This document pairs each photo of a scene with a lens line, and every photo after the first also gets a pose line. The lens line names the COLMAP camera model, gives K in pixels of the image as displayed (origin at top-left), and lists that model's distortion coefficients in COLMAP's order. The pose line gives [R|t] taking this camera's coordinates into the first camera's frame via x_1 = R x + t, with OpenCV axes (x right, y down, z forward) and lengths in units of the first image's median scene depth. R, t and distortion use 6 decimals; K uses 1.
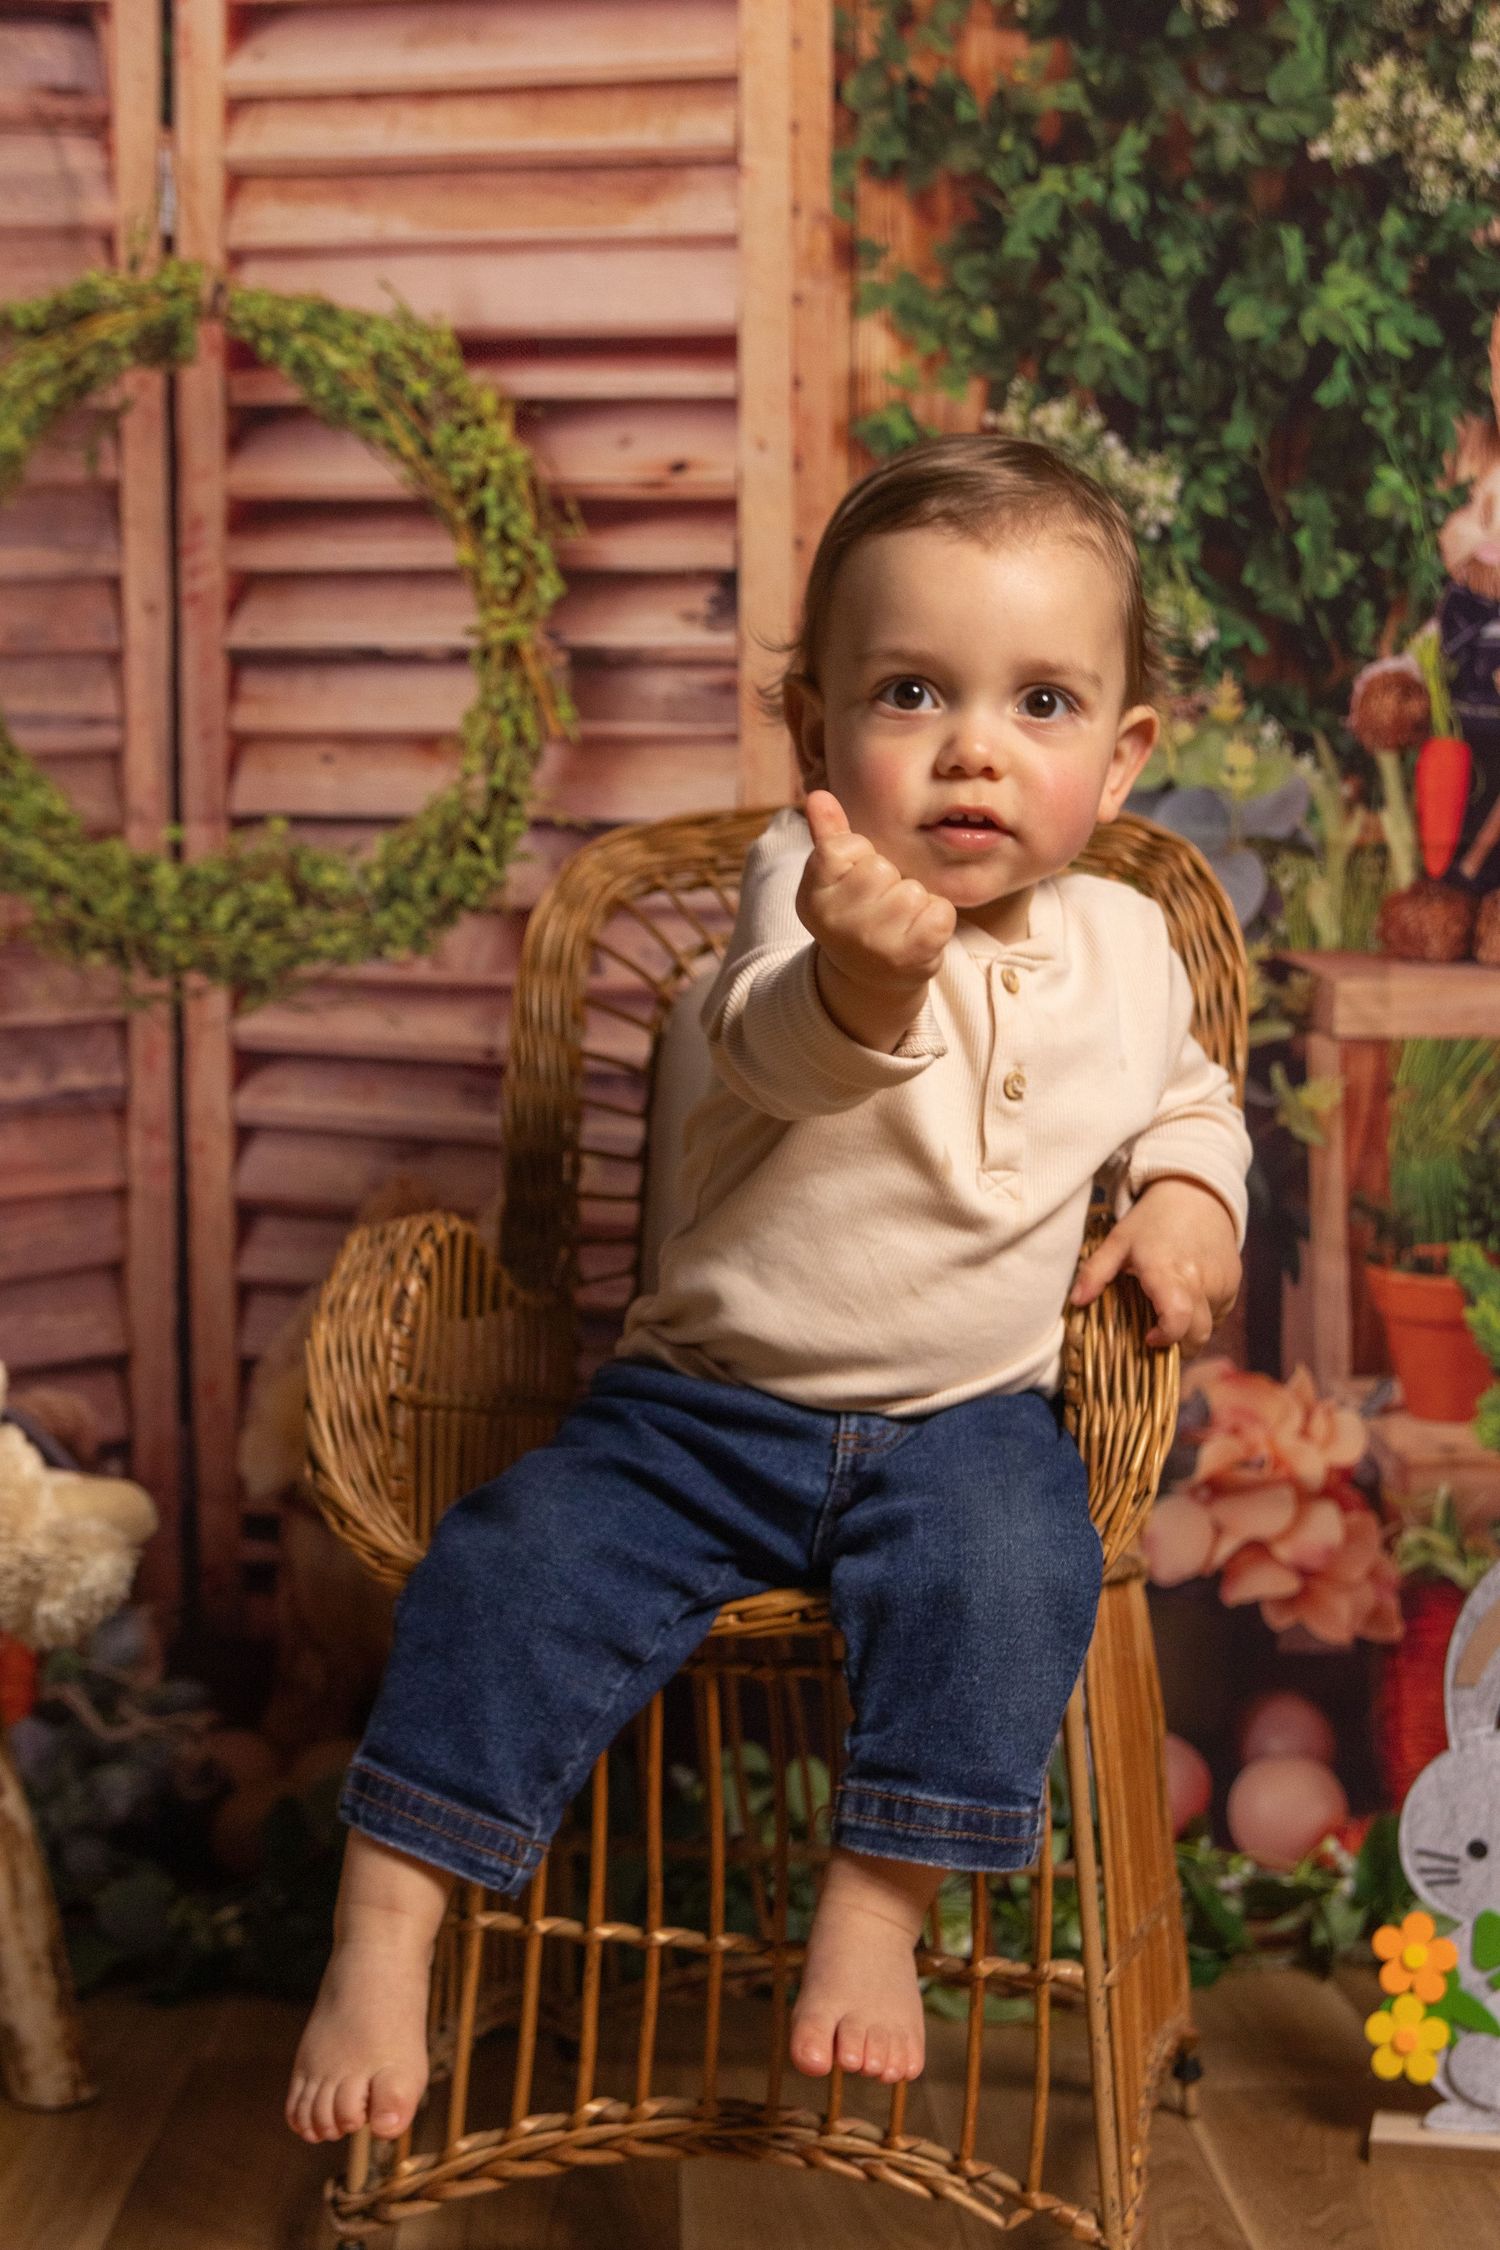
lens RADIAL K [[3653.6, 0, 755.8], [0, 3653.6, 1150.1], [0, 0, 1]] dist [-0.018356, 0.000000]
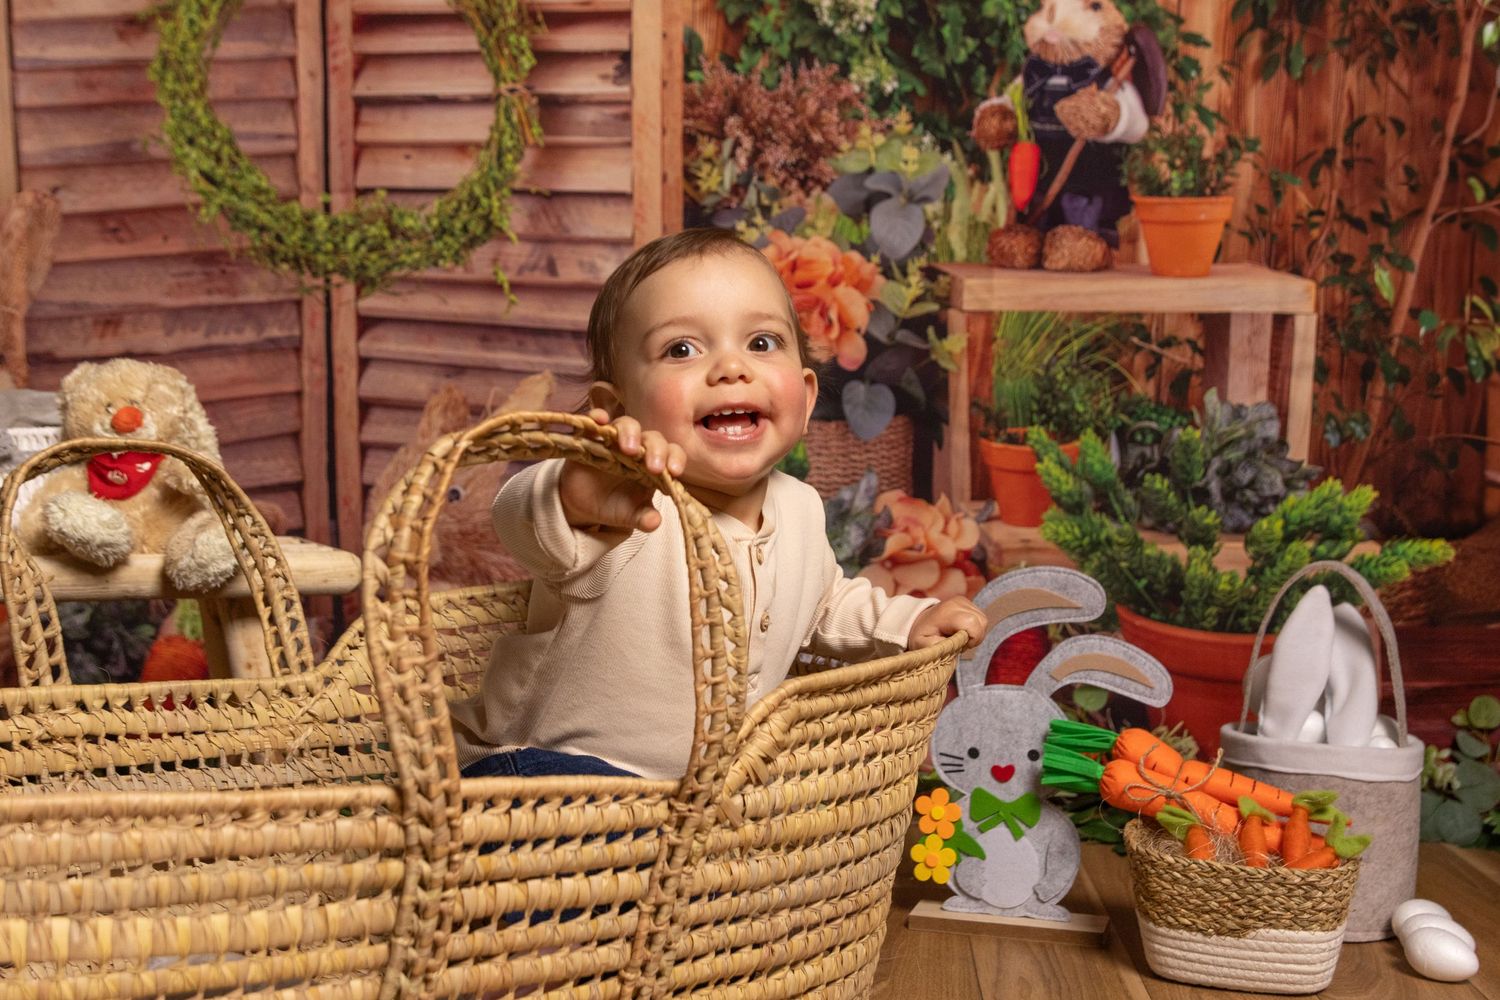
lens RADIAL K [[1831.6, 0, 768.7], [0, 1831.6, 507.3], [0, 0, 1]] dist [-0.002460, 0.000000]
pose [[0.996993, 0.008893, -0.076978, 0.135021], [-0.006129, 0.999331, 0.036064, 0.033965], [0.077247, -0.035483, 0.996380, 0.093863]]
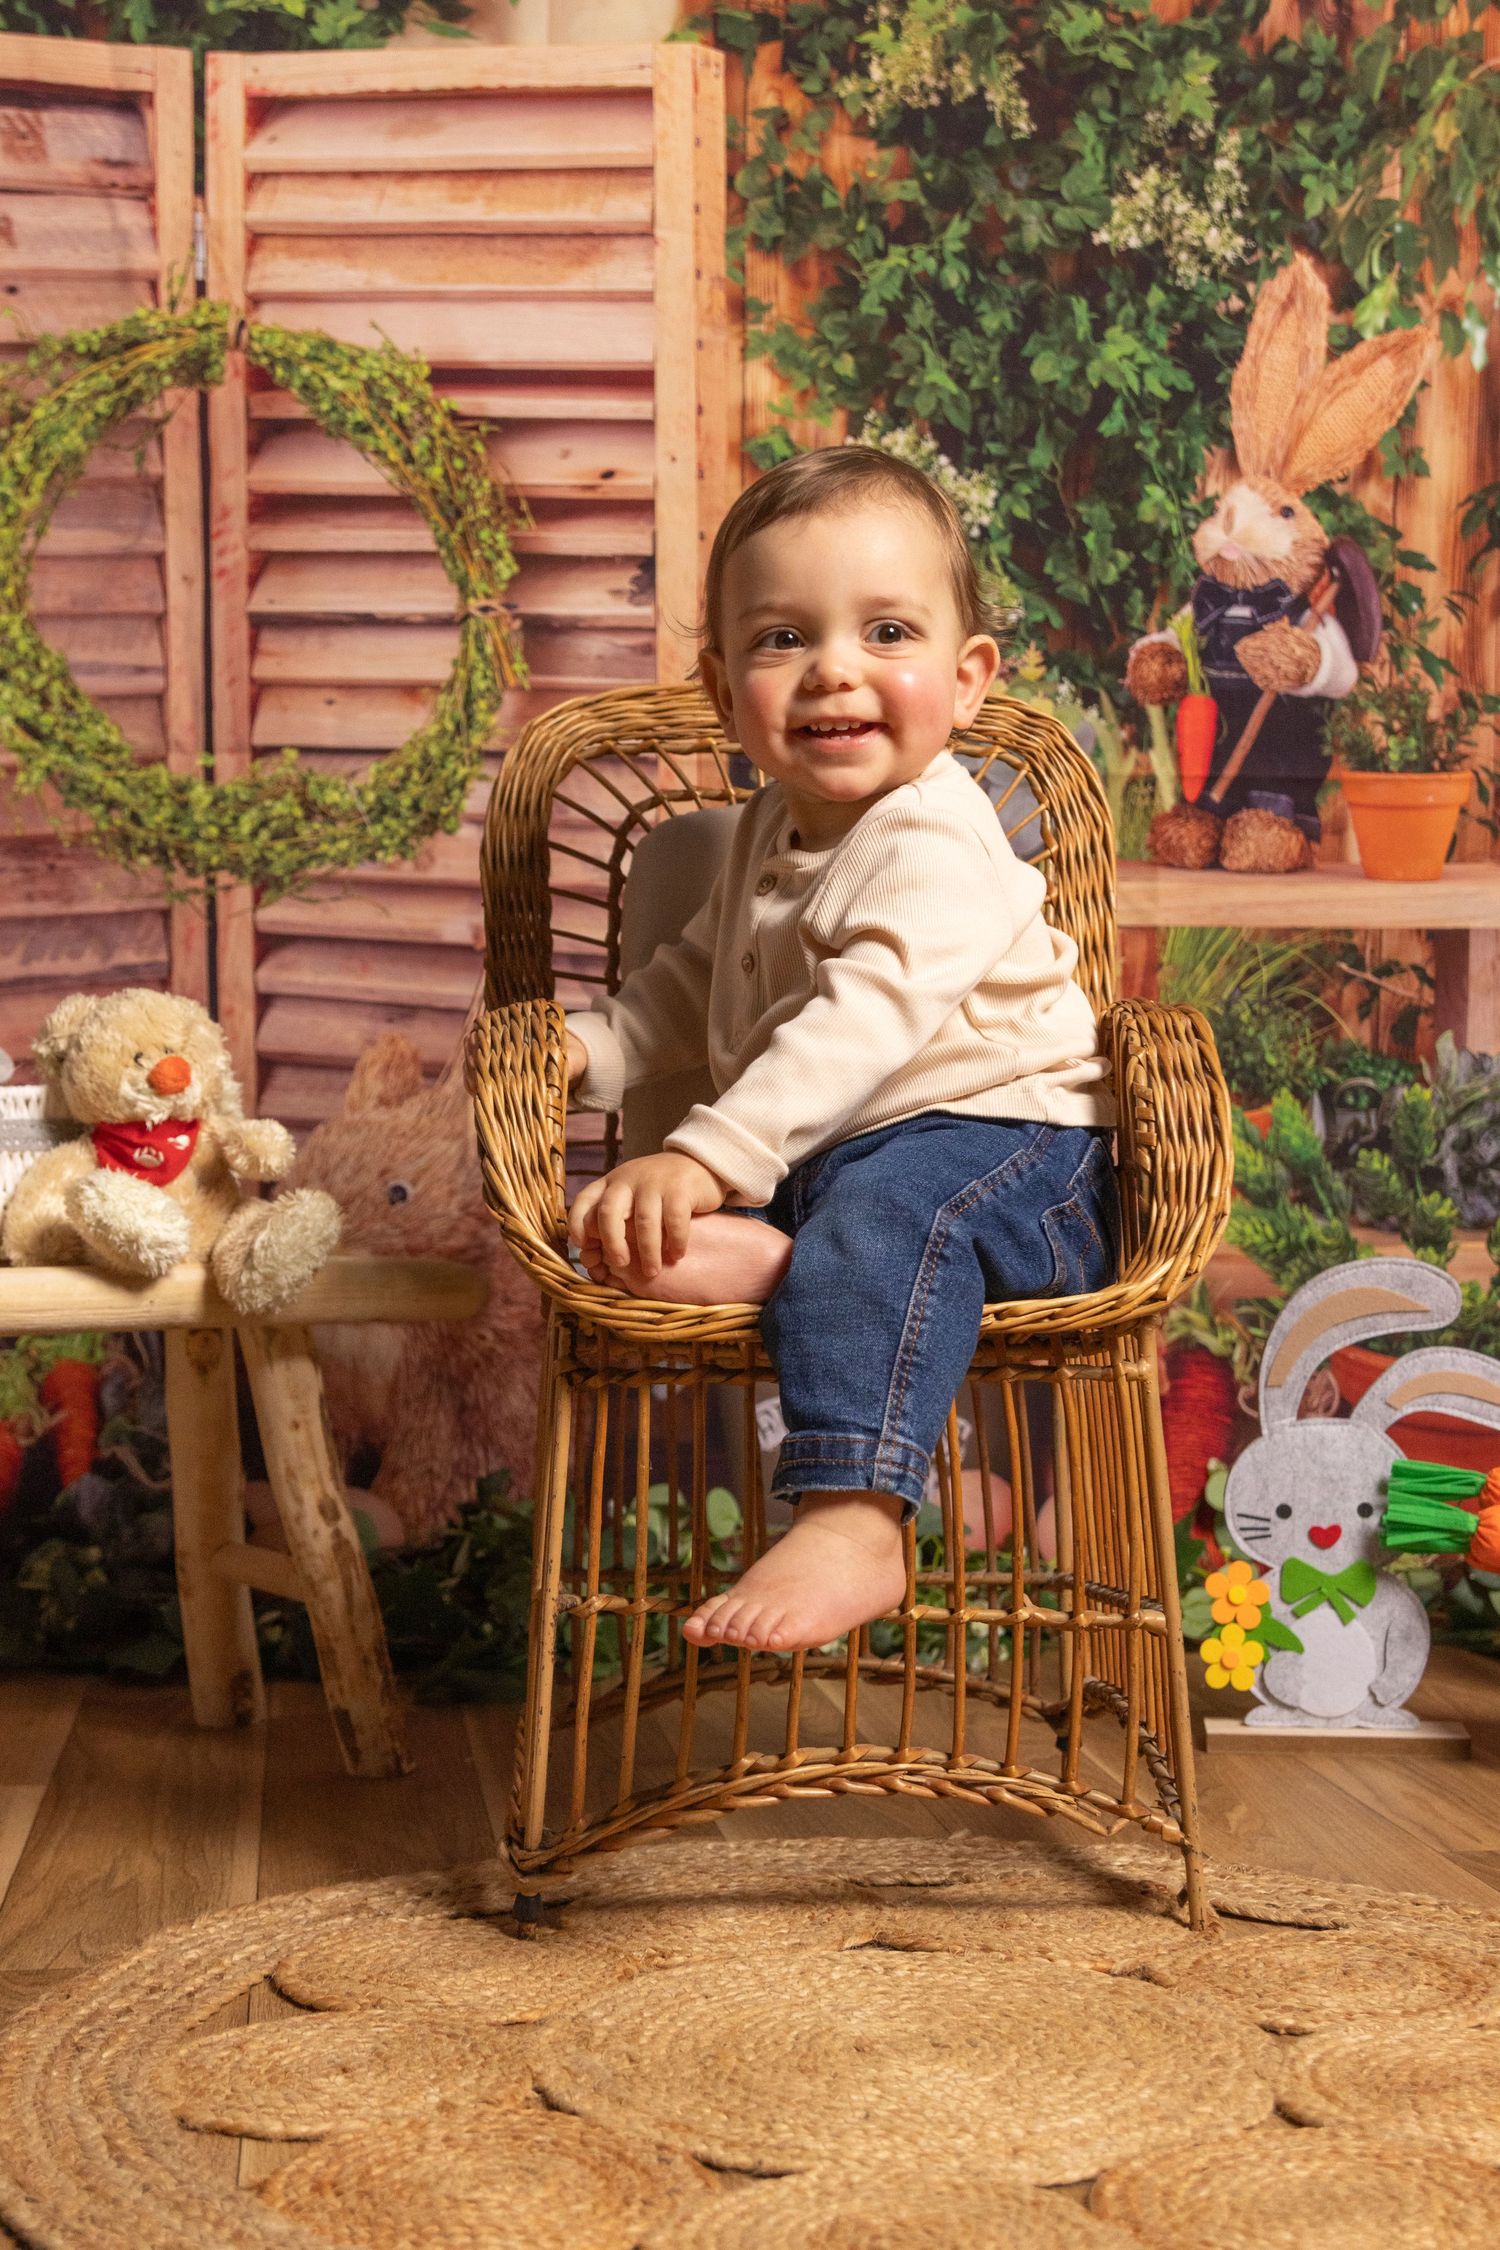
lens RADIAL K [[3134.9, 0, 721.8], [0, 3134.9, 1151.6], [0, 0, 1]] dist [-0.015906, 0.000000]
pose [[0.993379, -0.007030, 0.114666, -0.108026], [0.007412, 0.999968, -0.002902, 0.051342], [-0.114642, 0.003732, 0.993400, -0.083499]]
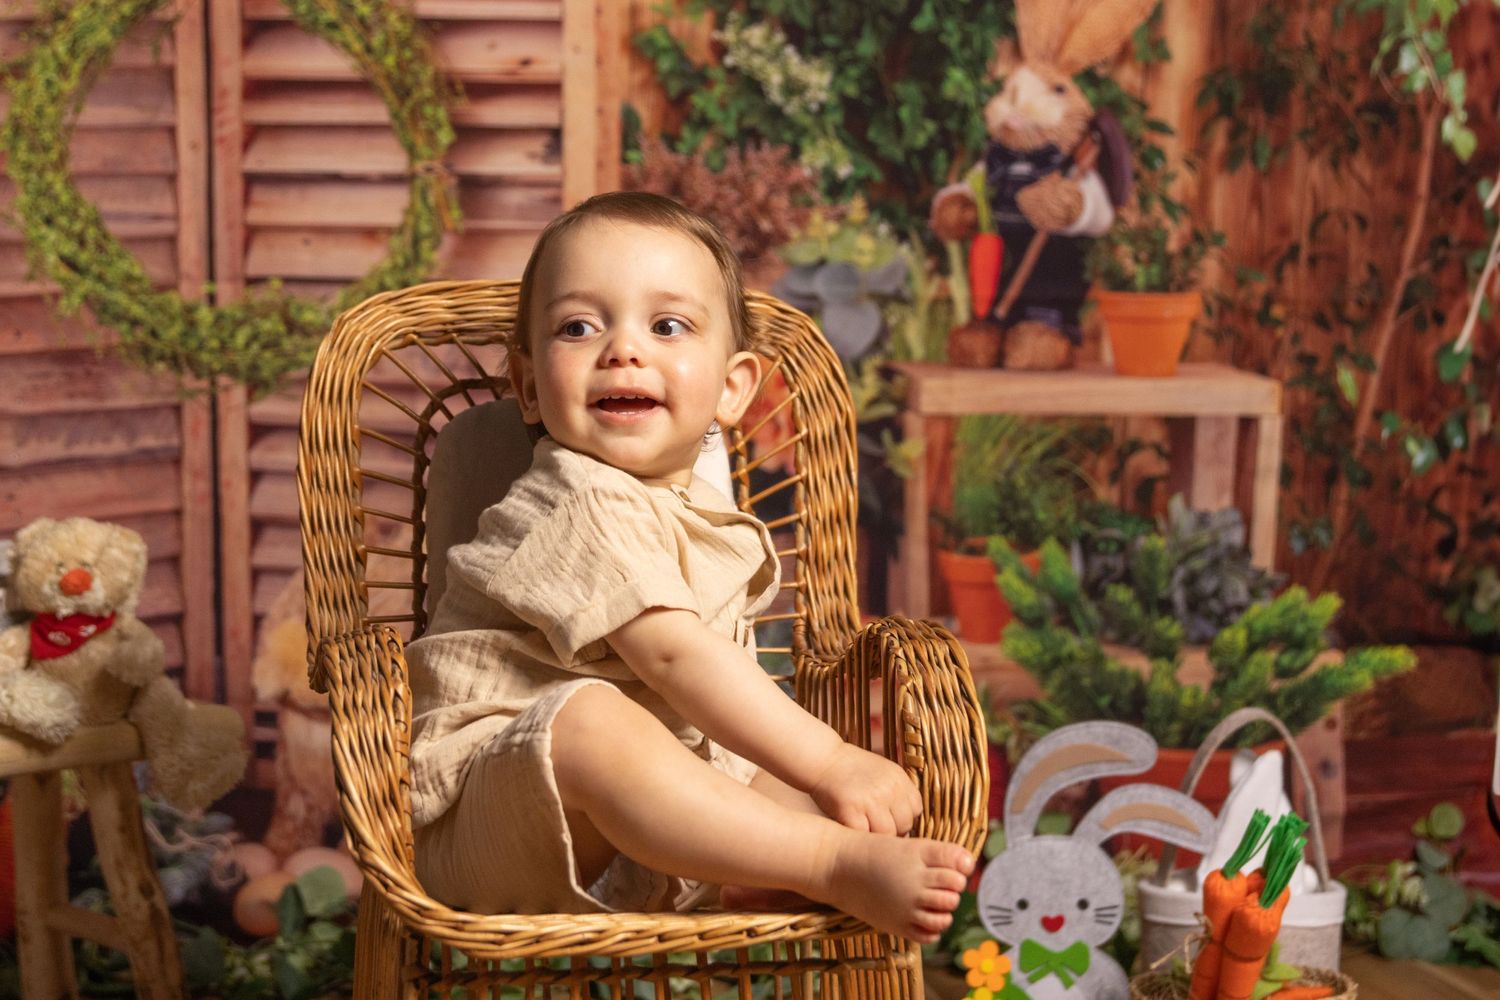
lens RADIAL K [[2689.9, 0, 753.6], [0, 2689.9, 498.4], [0, 0, 1]] dist [0.000536, 0.000000]
pose [[0.990056, -0.005297, 0.140572, -0.089575], [-0.002205, 0.998584, 0.053153, -0.057838], [-0.140655, -0.052935, 0.988643, -0.201442]]
